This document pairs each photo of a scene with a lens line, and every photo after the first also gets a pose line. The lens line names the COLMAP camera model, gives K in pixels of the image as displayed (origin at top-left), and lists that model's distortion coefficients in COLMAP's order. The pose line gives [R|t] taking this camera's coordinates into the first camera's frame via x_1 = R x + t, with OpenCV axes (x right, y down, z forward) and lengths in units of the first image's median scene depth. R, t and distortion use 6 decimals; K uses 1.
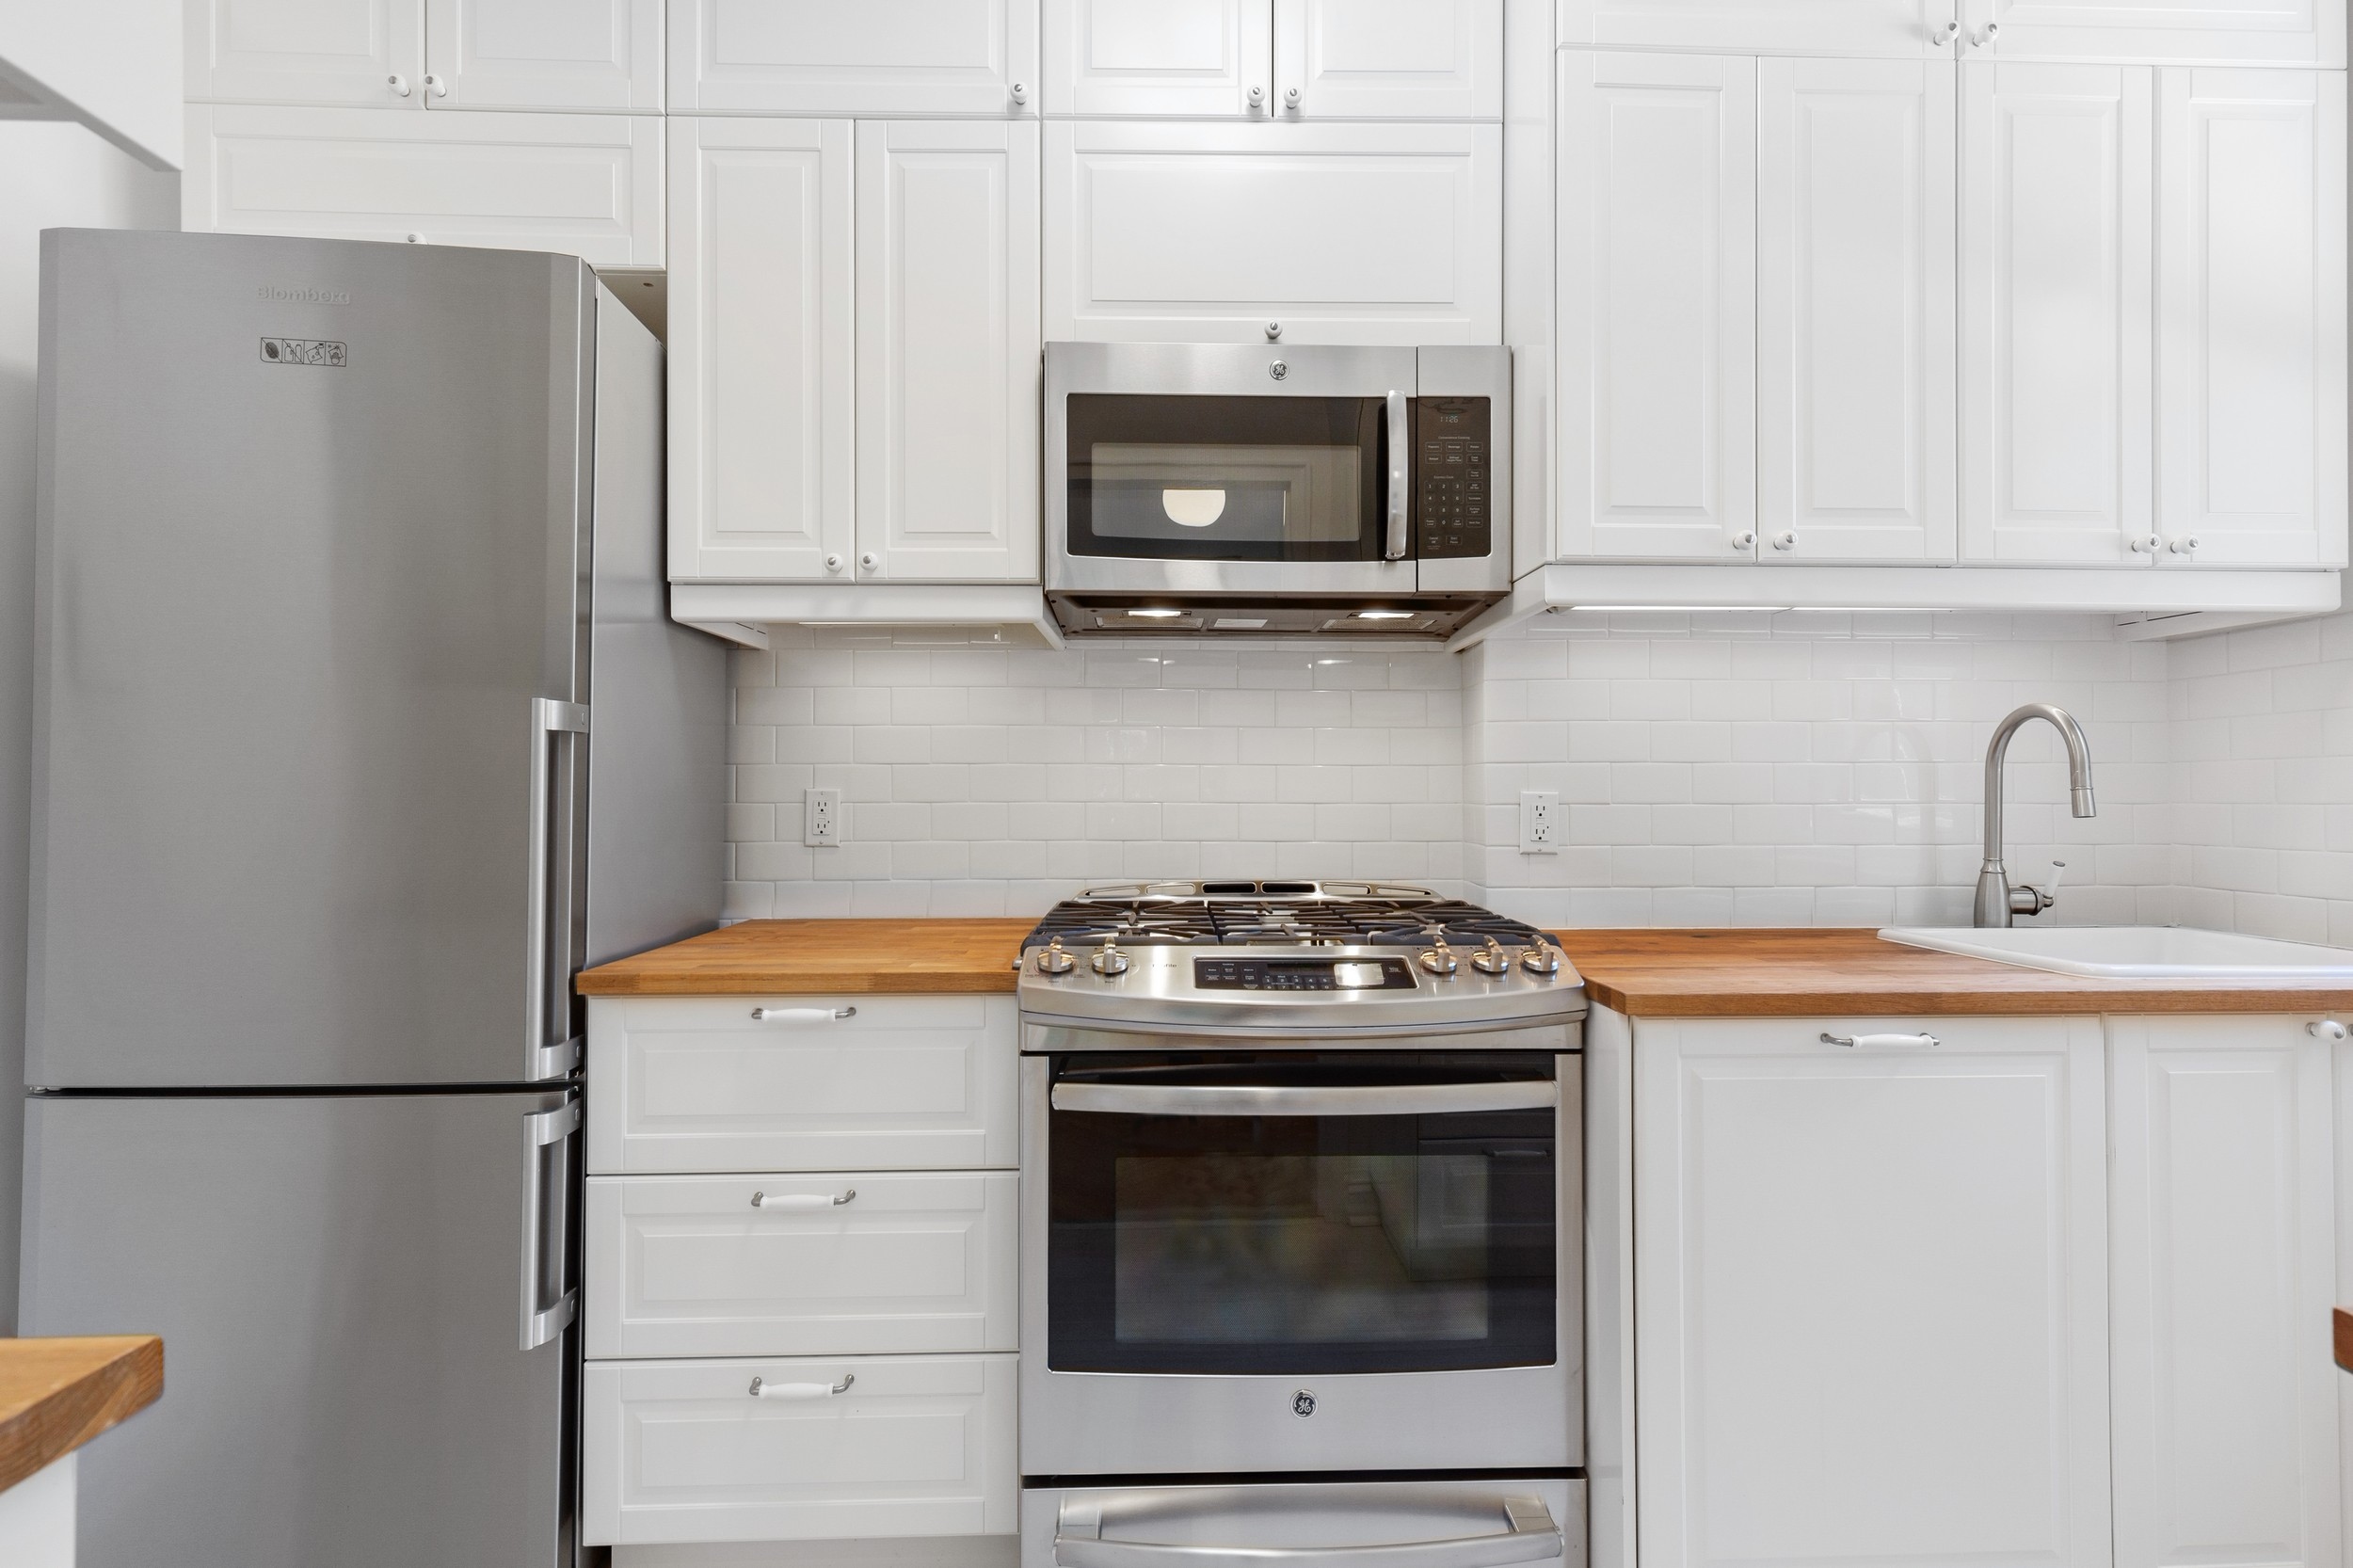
lens RADIAL K [[1074.7, 0, 1184.6], [0, 1074.7, 783.1], [0, 0, 1]] dist [0.010645, 0.000120]
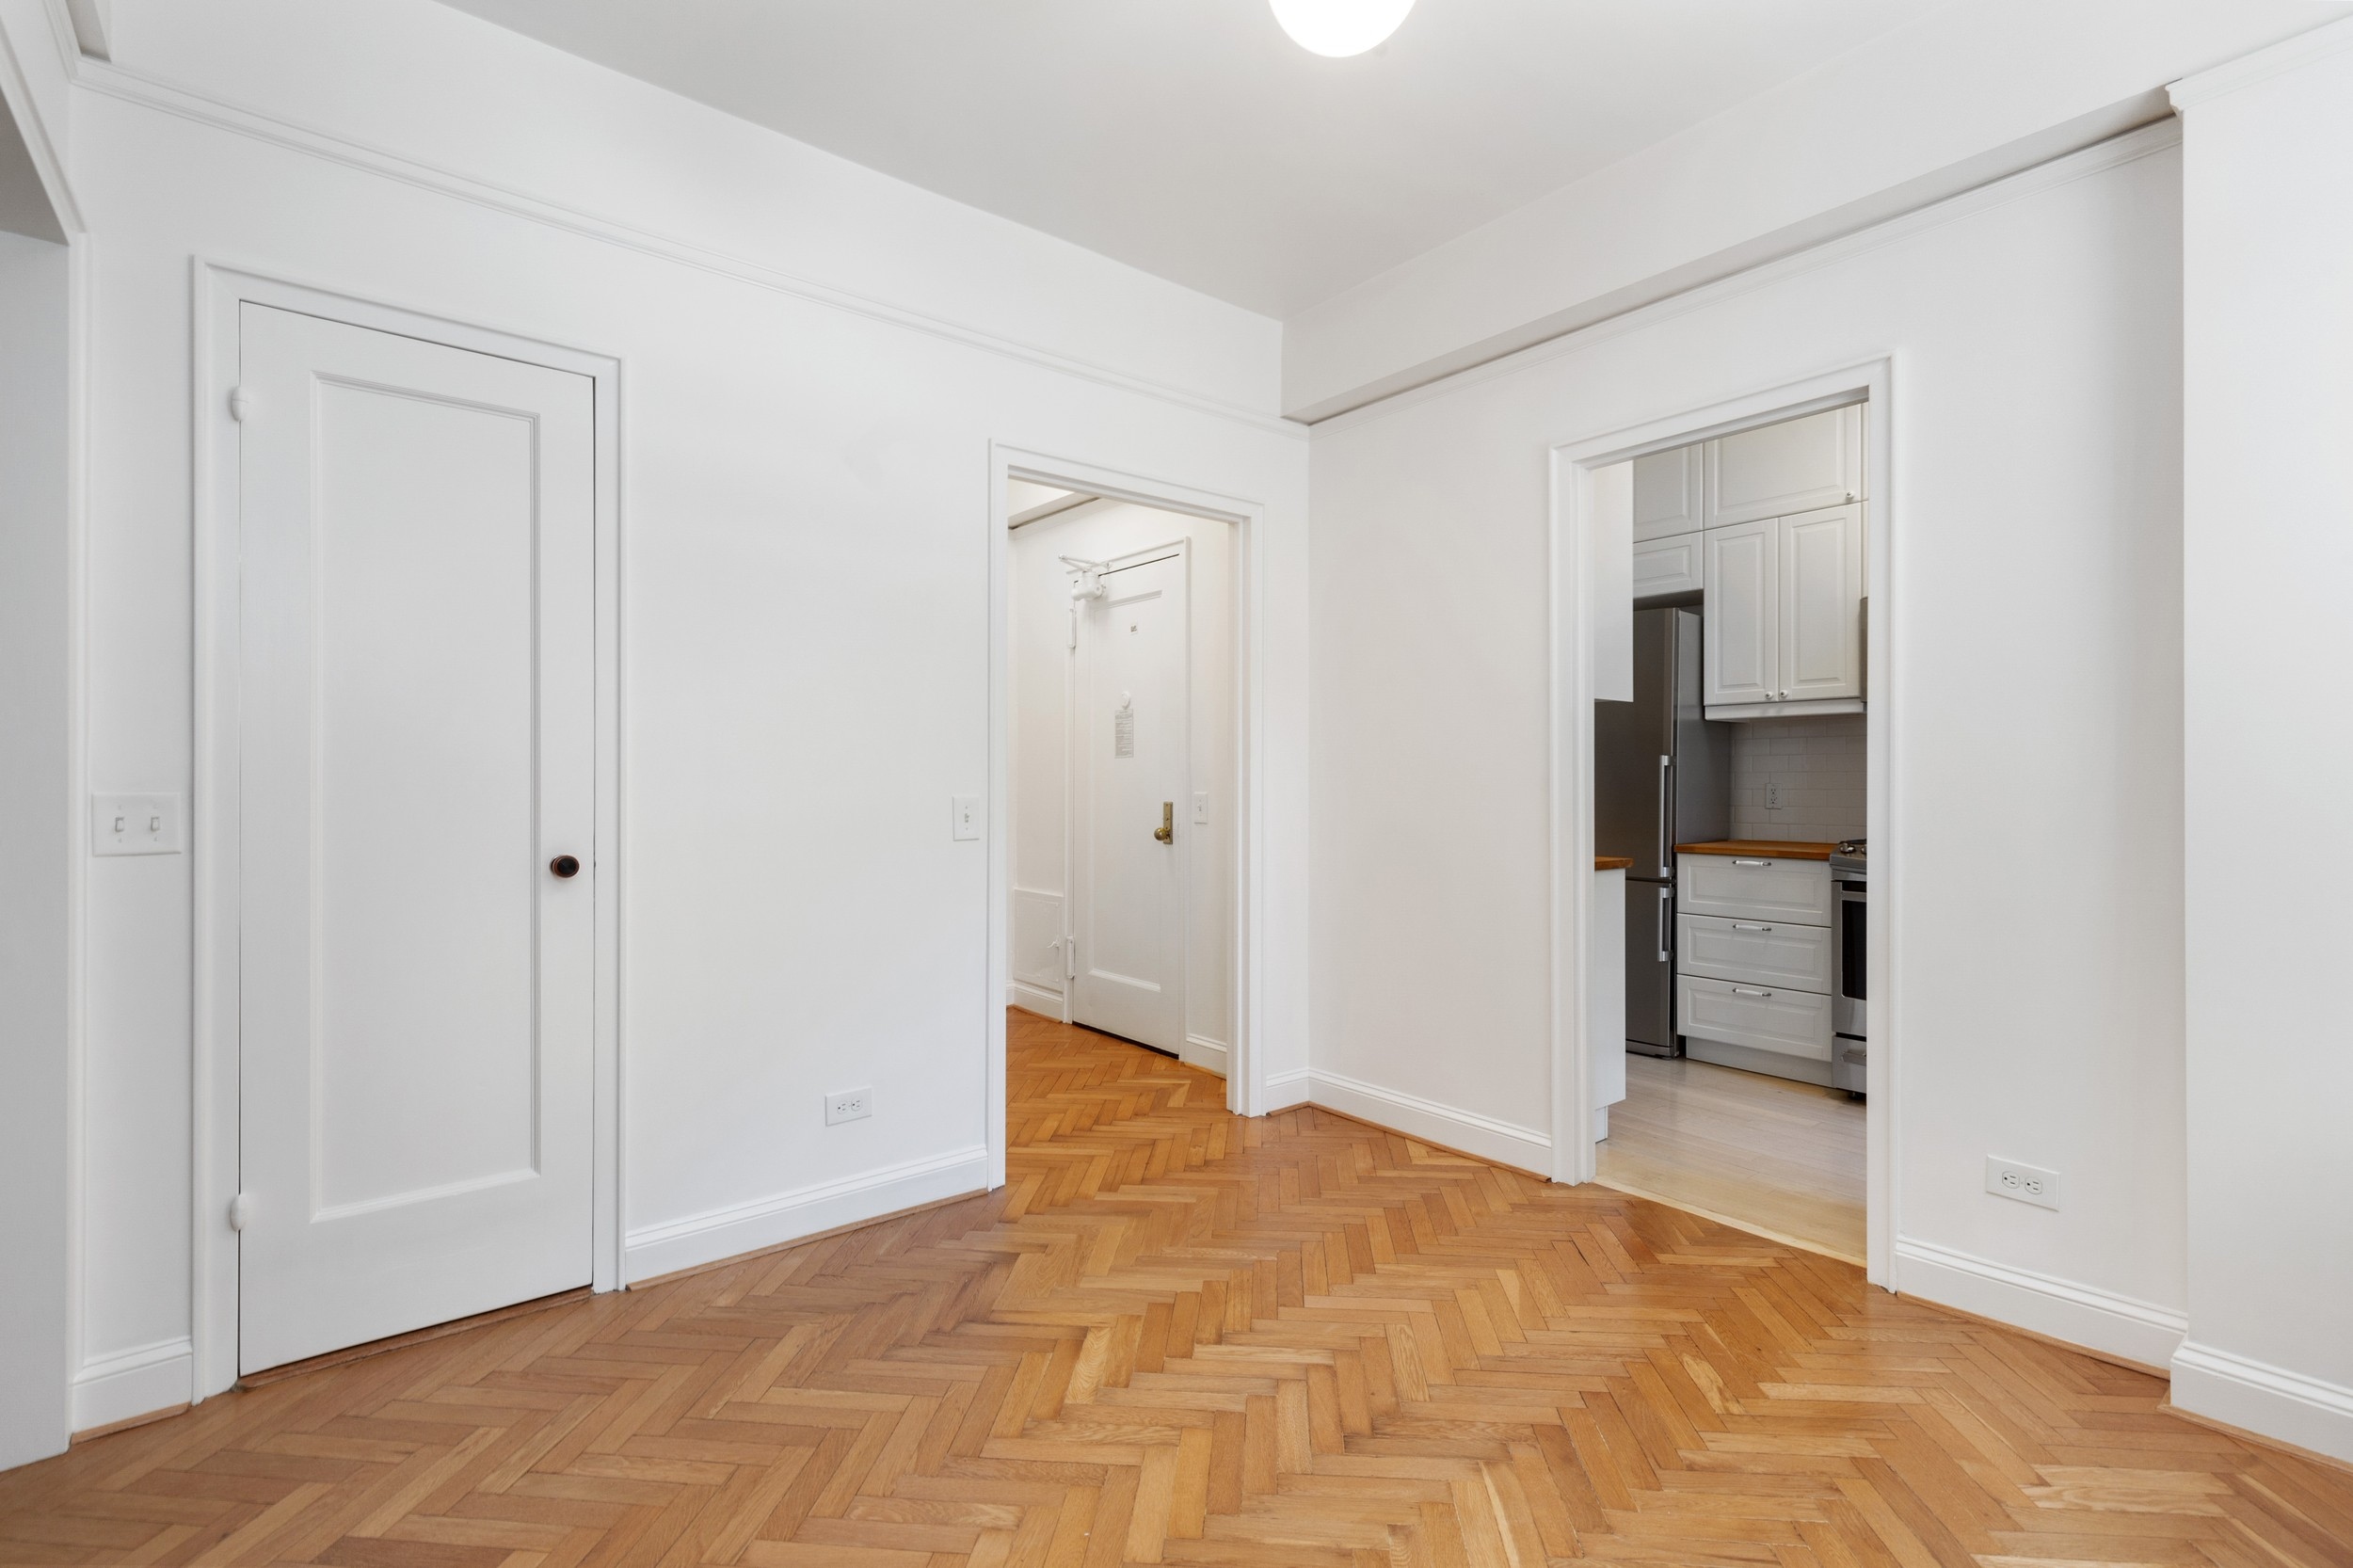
lens RADIAL K [[1074.7, 0, 1182.3], [0, 1074.7, 781.3], [0, 0, 1]] dist [0.010645, 0.000120]
pose [[0.612630, -0.000299, -0.790370, 0.969521], [0.005917, 0.999974, 0.004208, -0.024128], [0.790347, -0.007254, 0.612616, -1.916560]]
